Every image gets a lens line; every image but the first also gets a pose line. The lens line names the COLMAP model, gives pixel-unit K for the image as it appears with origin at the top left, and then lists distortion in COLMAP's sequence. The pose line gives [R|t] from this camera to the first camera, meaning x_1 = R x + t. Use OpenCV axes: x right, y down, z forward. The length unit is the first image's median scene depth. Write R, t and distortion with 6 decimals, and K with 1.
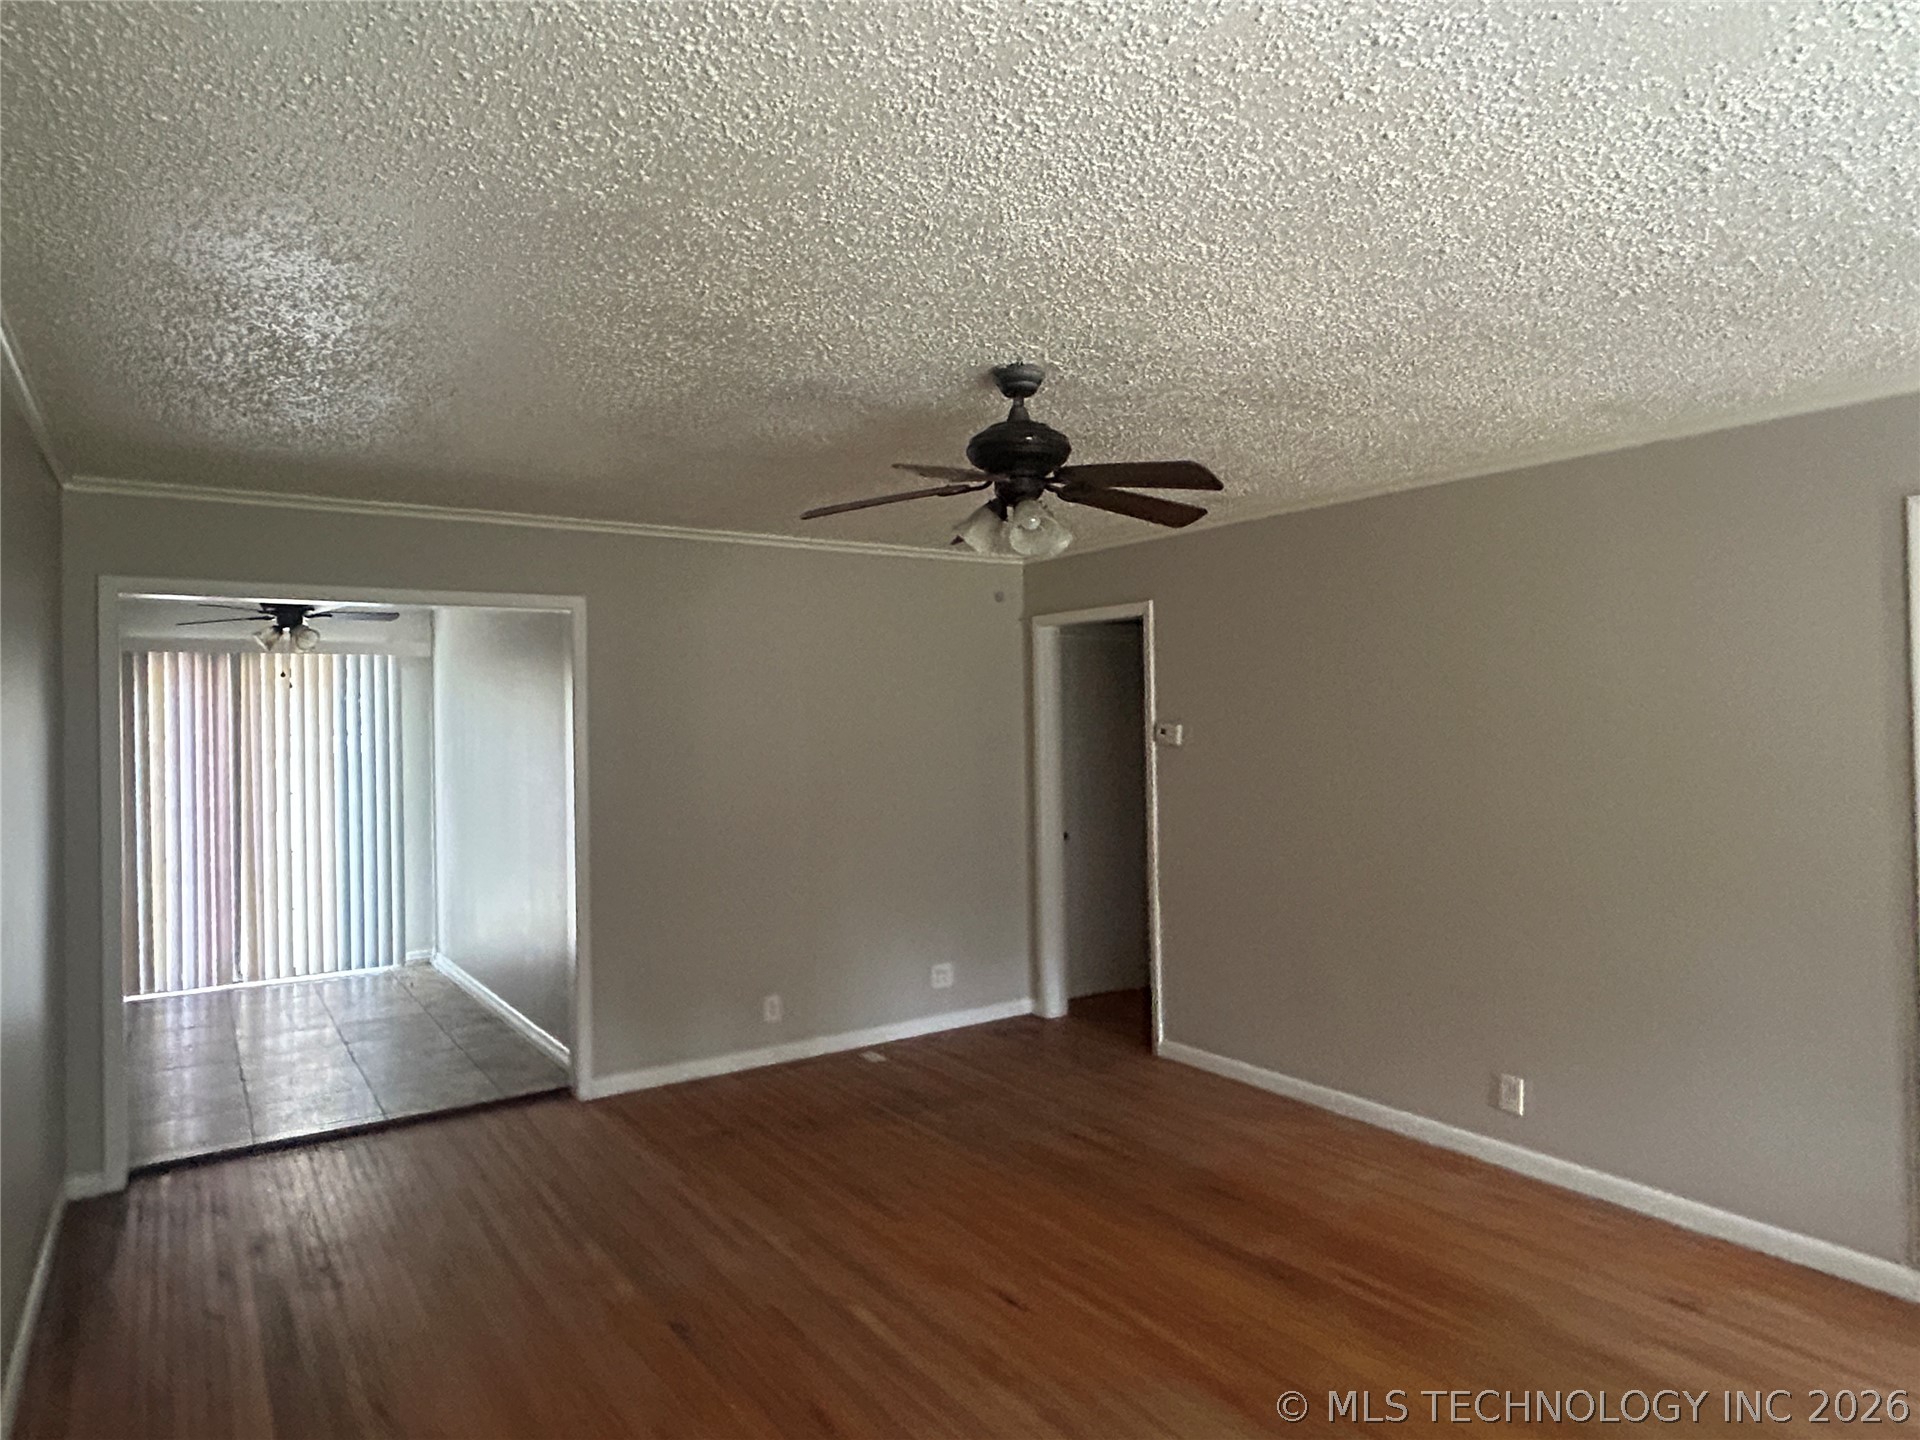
lens RADIAL K [[1160.4, 0, 955.3], [0, 1160.4, 716.6], [0, 0, 1]] dist [-0.006869, -0.002065]
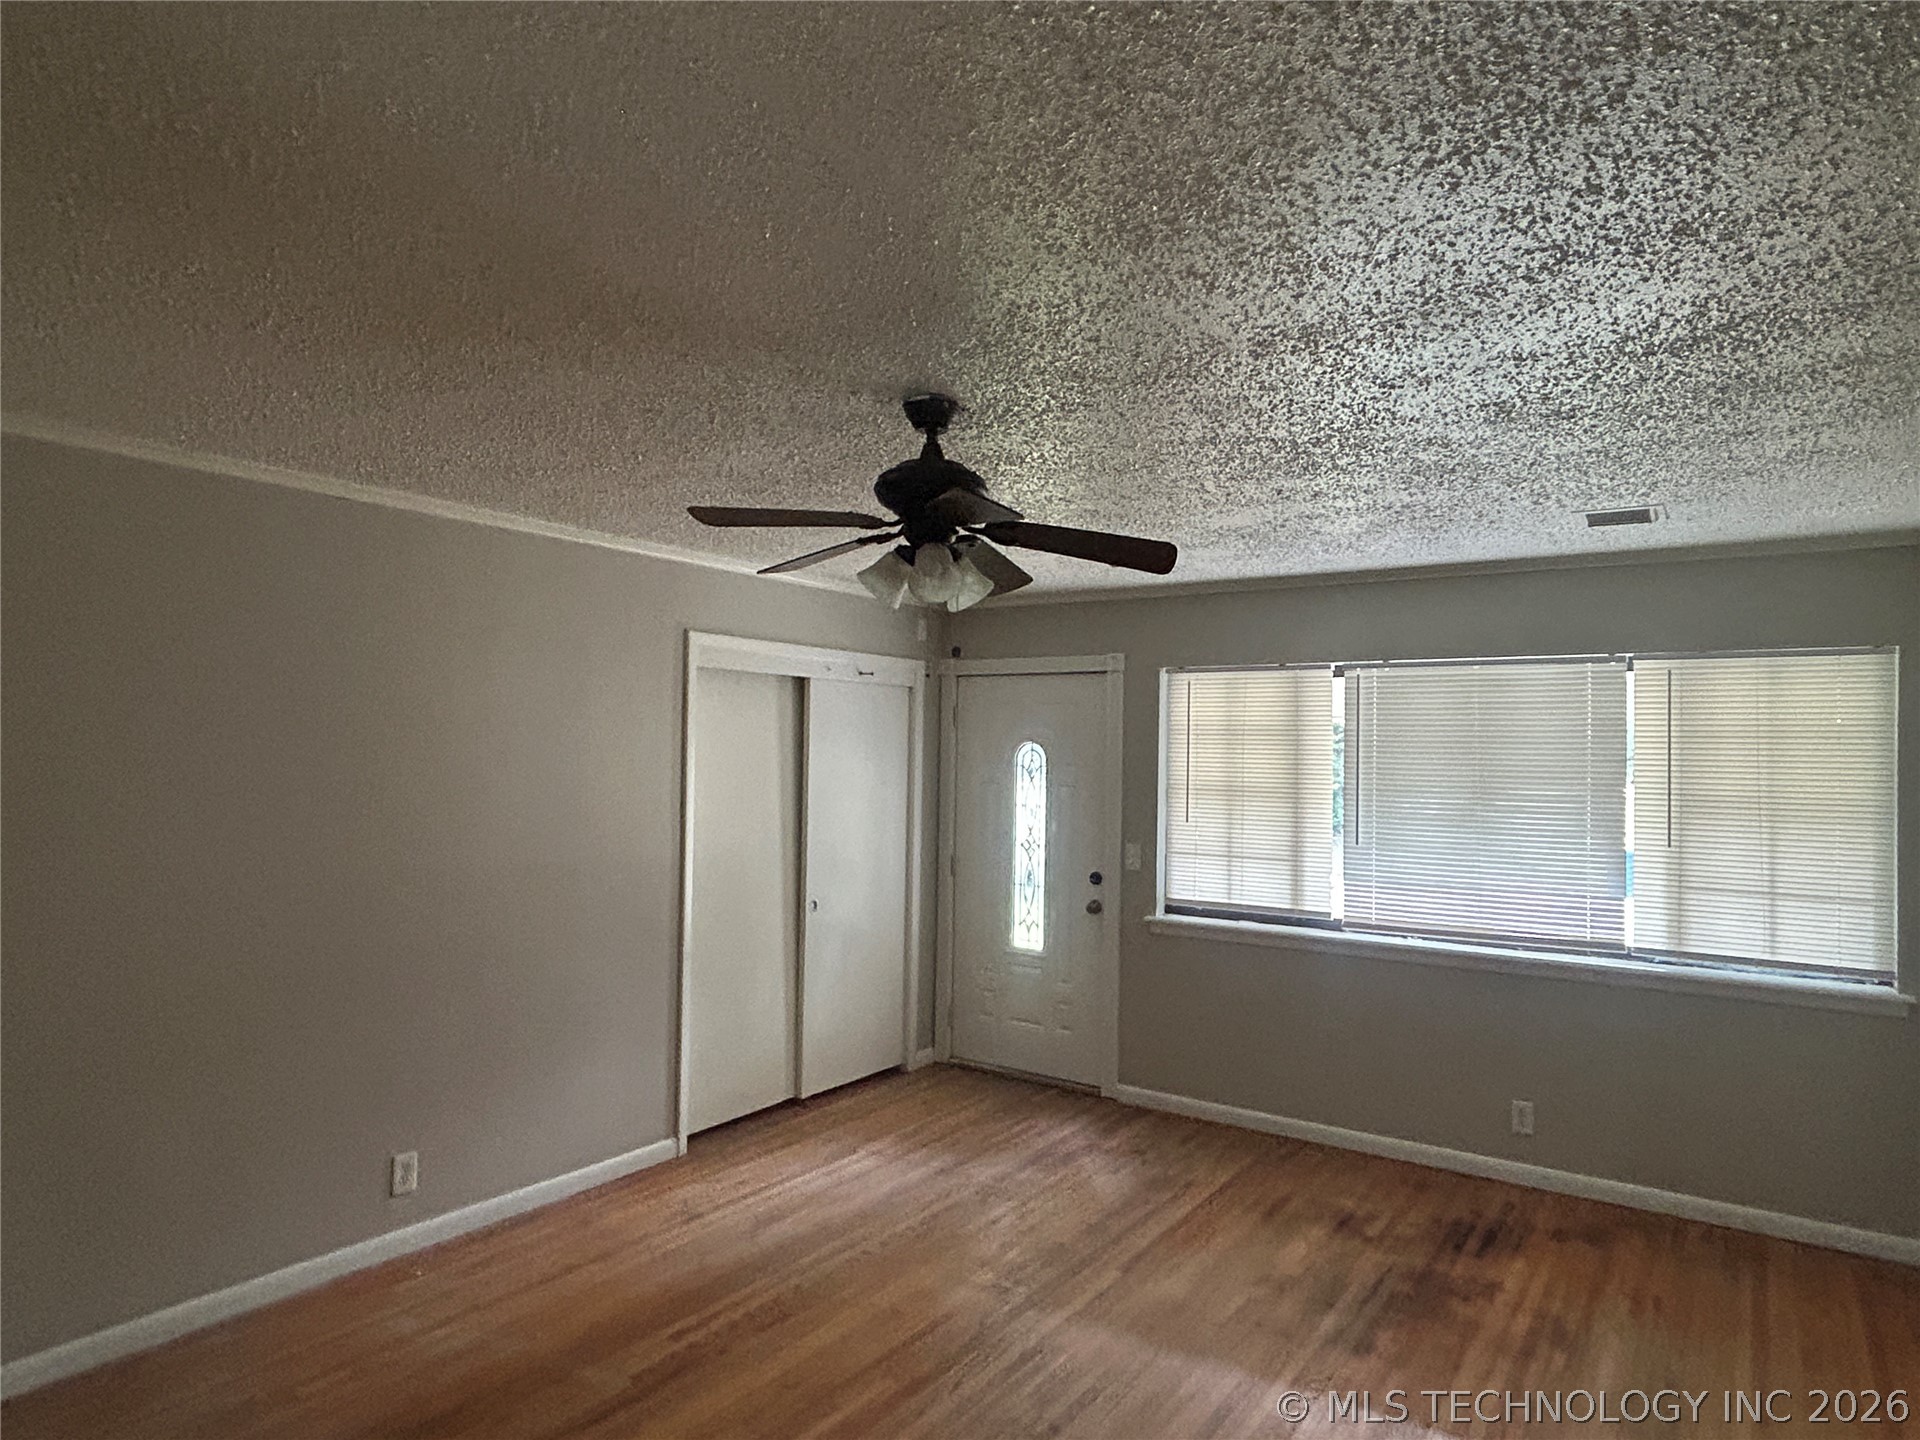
lens RADIAL K [[1160.4, 0, 955.3], [0, 1160.4, 716.6], [0, 0, 1]] dist [-0.006869, -0.002065]
pose [[-0.369727, 0.035893, 0.928447, -1.069889], [-0.017567, 0.998805, -0.045608, -0.018527], [-0.928974, -0.033172, -0.368655, 1.767679]]
